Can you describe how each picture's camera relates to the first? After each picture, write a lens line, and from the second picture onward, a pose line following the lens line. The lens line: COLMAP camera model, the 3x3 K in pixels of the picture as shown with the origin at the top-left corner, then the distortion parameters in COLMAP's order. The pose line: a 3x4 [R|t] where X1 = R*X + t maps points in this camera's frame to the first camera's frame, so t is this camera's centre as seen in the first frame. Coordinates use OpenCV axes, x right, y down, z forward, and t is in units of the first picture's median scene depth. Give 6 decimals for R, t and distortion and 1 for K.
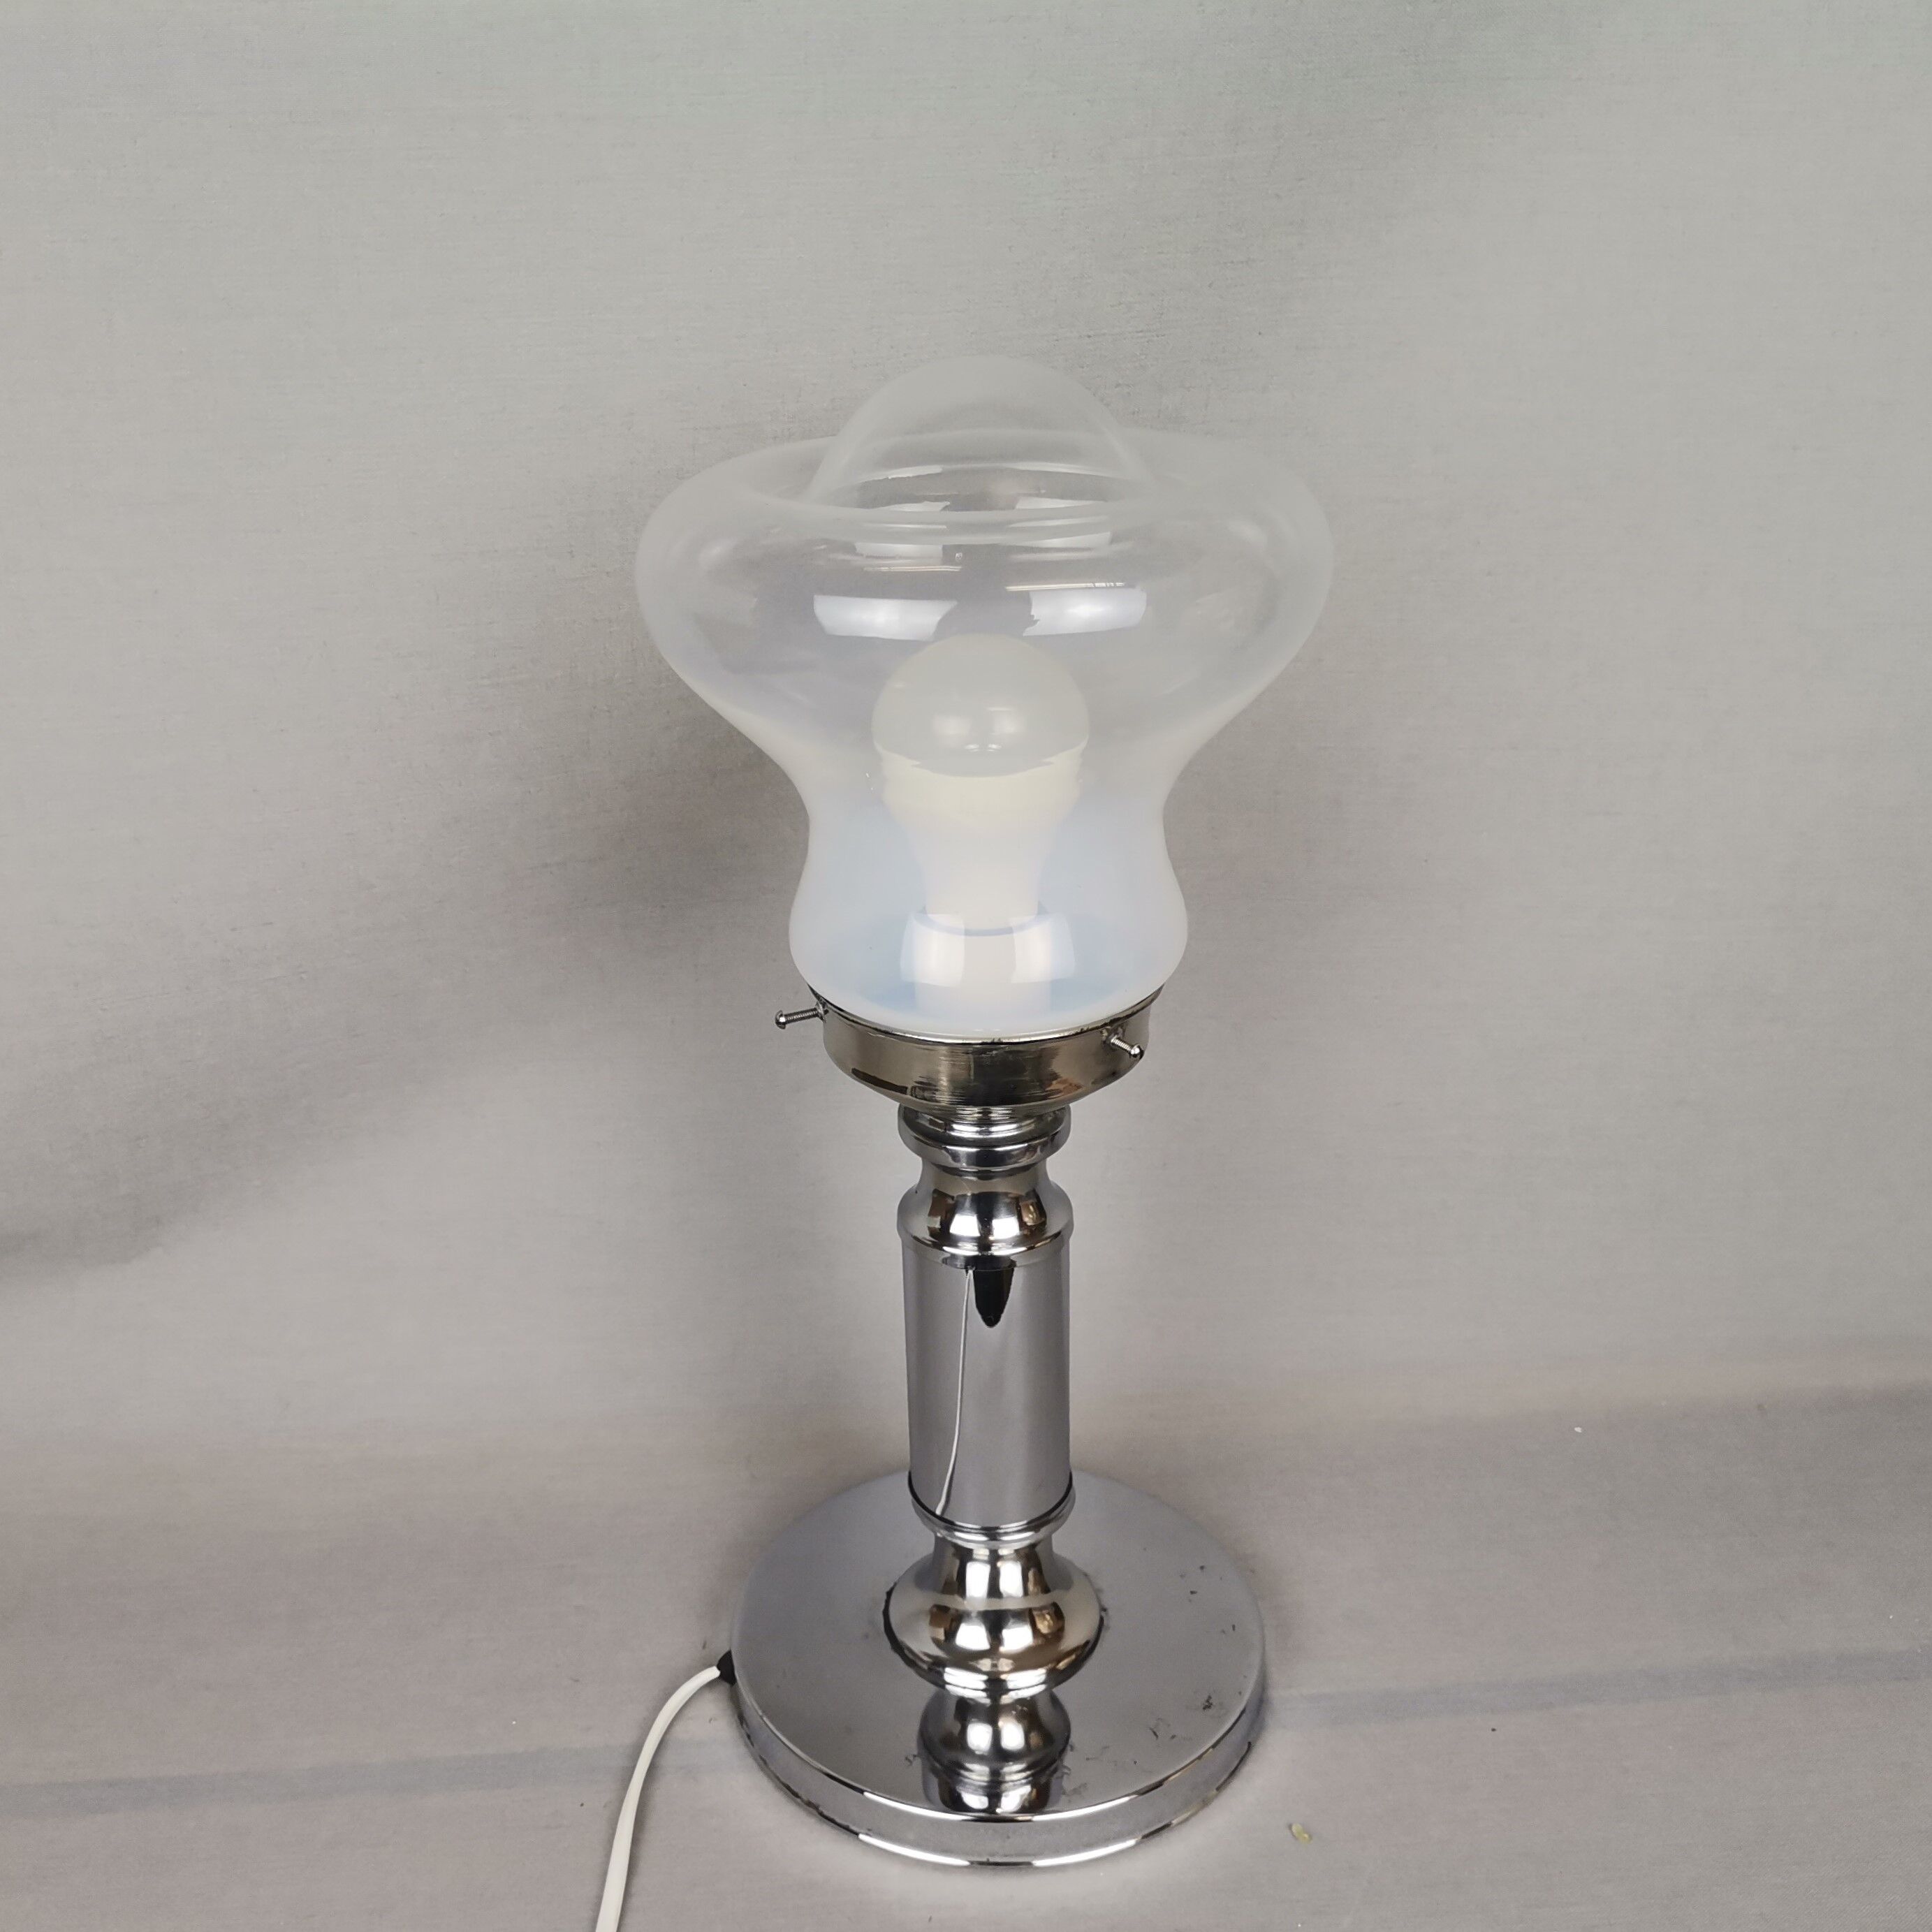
lens RADIAL K [[1690.2, 0, 966.0], [0, 1690.2, 966.0], [0, 0, 1]] dist [0.012754, 0.019849]
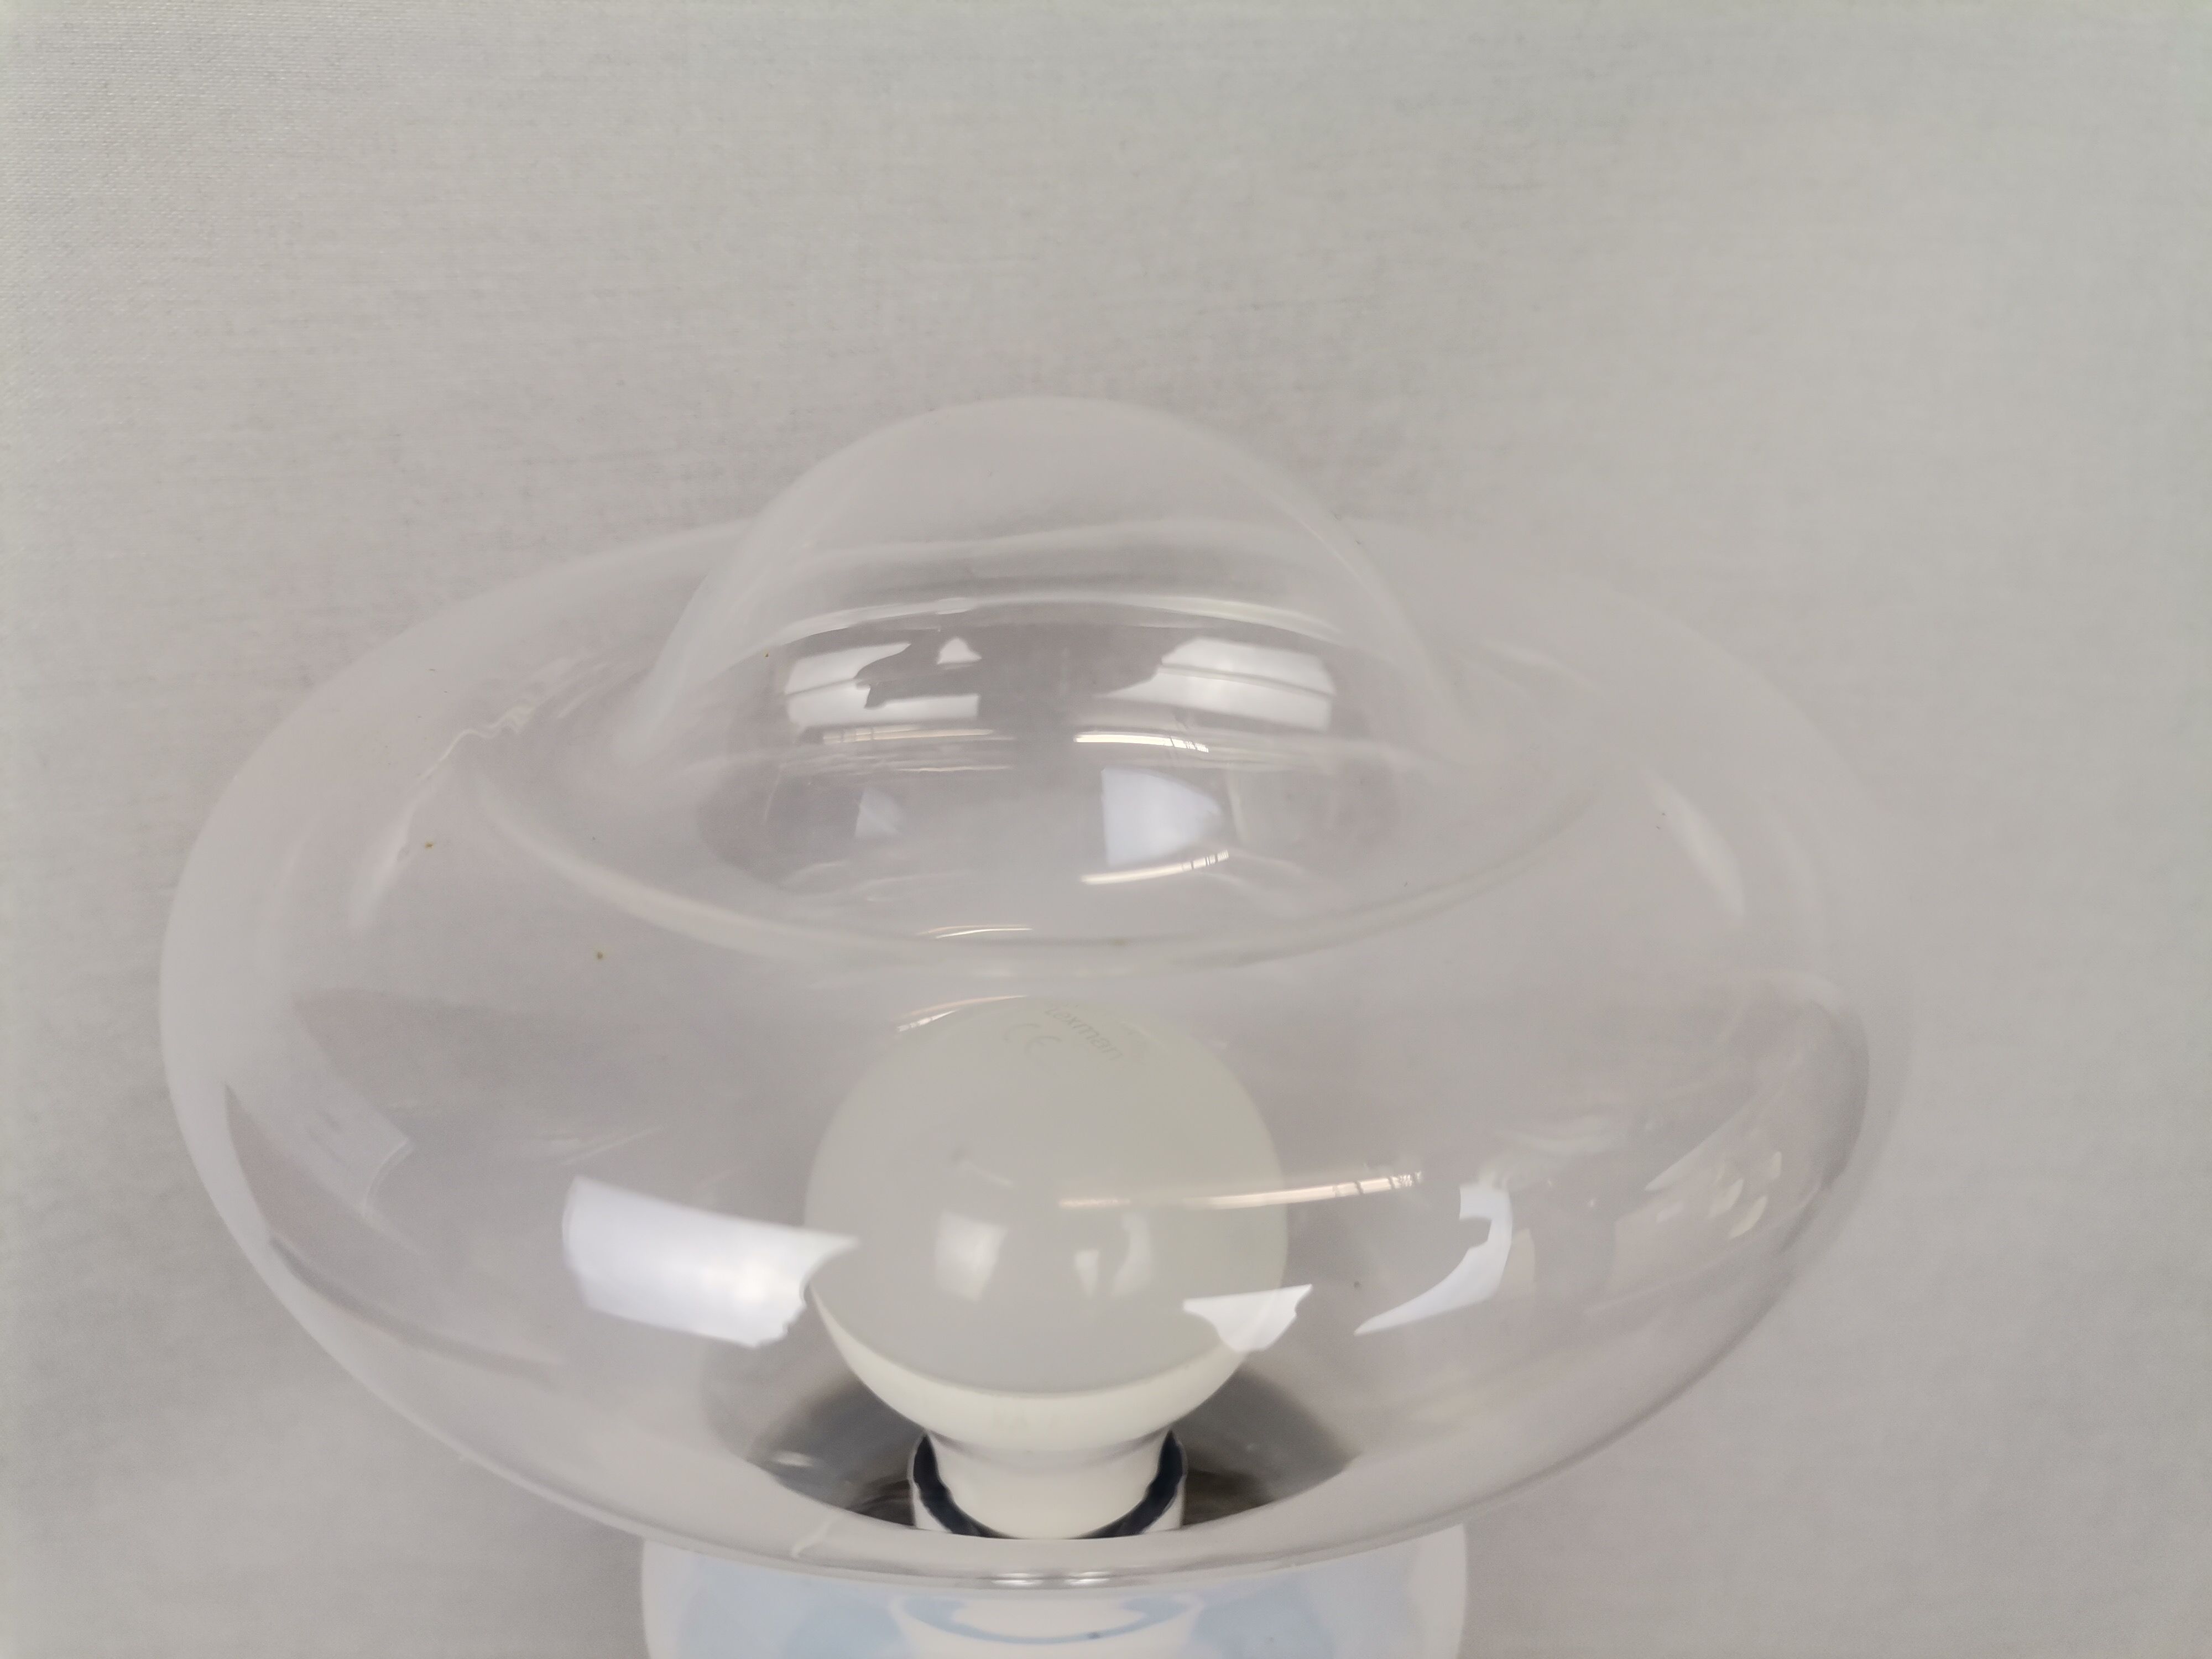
lens RADIAL K [[1481.5, 0, 1106.0], [0, 1481.5, 829.5], [0, 0, 1]] dist [0.004206, 0.002619]
pose [[0.999472, 0.023742, 0.022168, 0.015207], [-0.024127, 0.999560, 0.017230, -0.211573], [-0.021749, -0.017755, 0.999606, 0.519893]]
